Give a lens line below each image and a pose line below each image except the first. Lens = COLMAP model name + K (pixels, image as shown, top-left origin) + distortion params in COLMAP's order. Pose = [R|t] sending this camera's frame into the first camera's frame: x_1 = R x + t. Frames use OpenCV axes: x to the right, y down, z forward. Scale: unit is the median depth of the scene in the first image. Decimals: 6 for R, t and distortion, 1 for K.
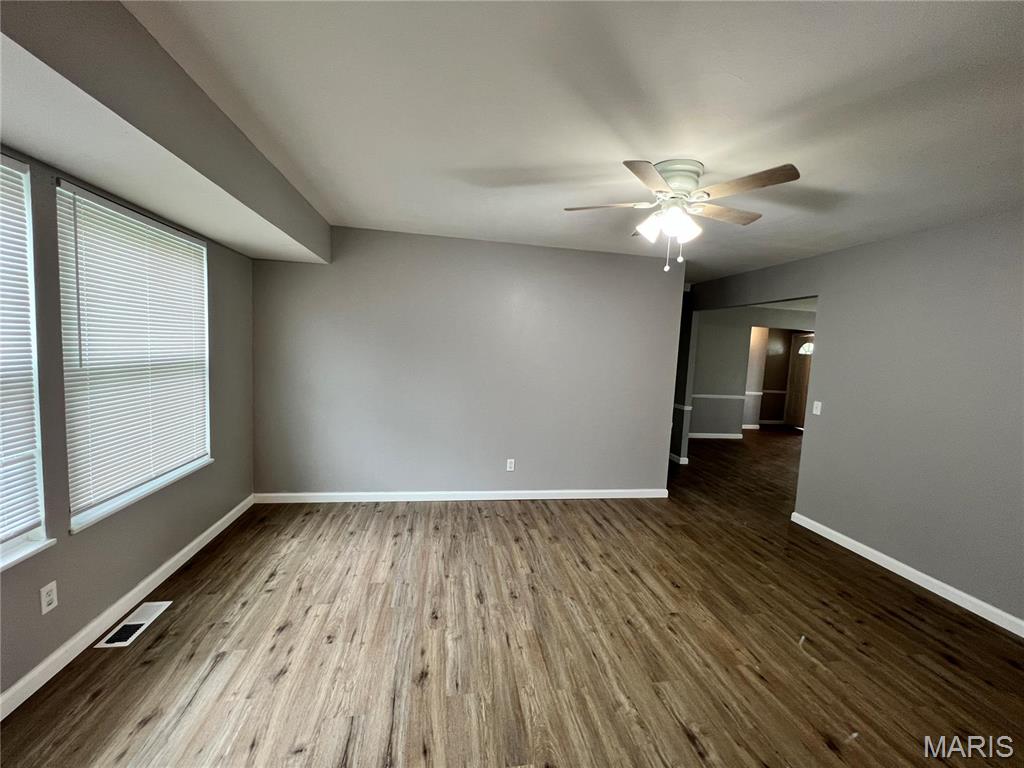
lens RADIAL K [[408.5, 0, 512.0], [0, 408.5, 384.0], [0, 0, 1]] dist [-0.001143, -0.000022]
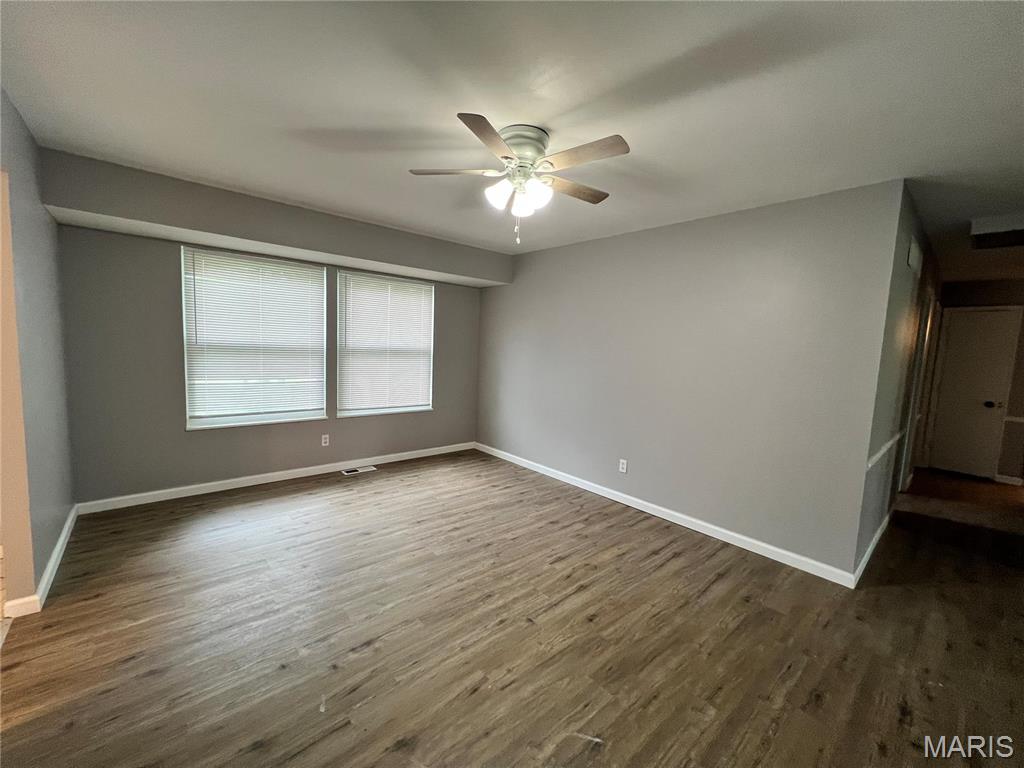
lens RADIAL K [[408.5, 0, 512.0], [0, 408.5, 384.0], [0, 0, 1]] dist [-0.001143, -0.000022]
pose [[0.524505, 0.056751, -0.849514, 0.964287], [-0.092664, 0.995654, 0.009301, 0.035952], [0.846350, 0.073840, 0.527484, 0.396269]]
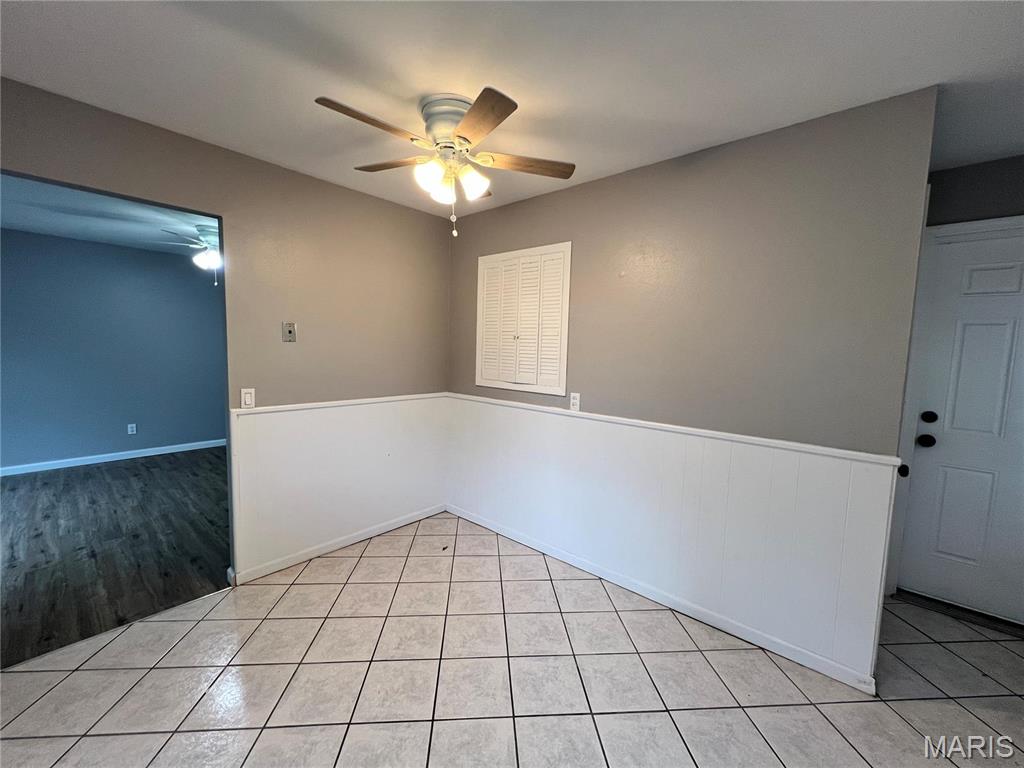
lens RADIAL K [[408.5, 0, 512.0], [0, 408.5, 384.0], [0, 0, 1]] dist [-0.001143, -0.000022]
pose [[0.776050, -0.087729, 0.624540, 0.186655], [0.068259, 0.996144, 0.055109, 0.111541], [-0.626966, -0.000137, 0.779046, -0.946597]]
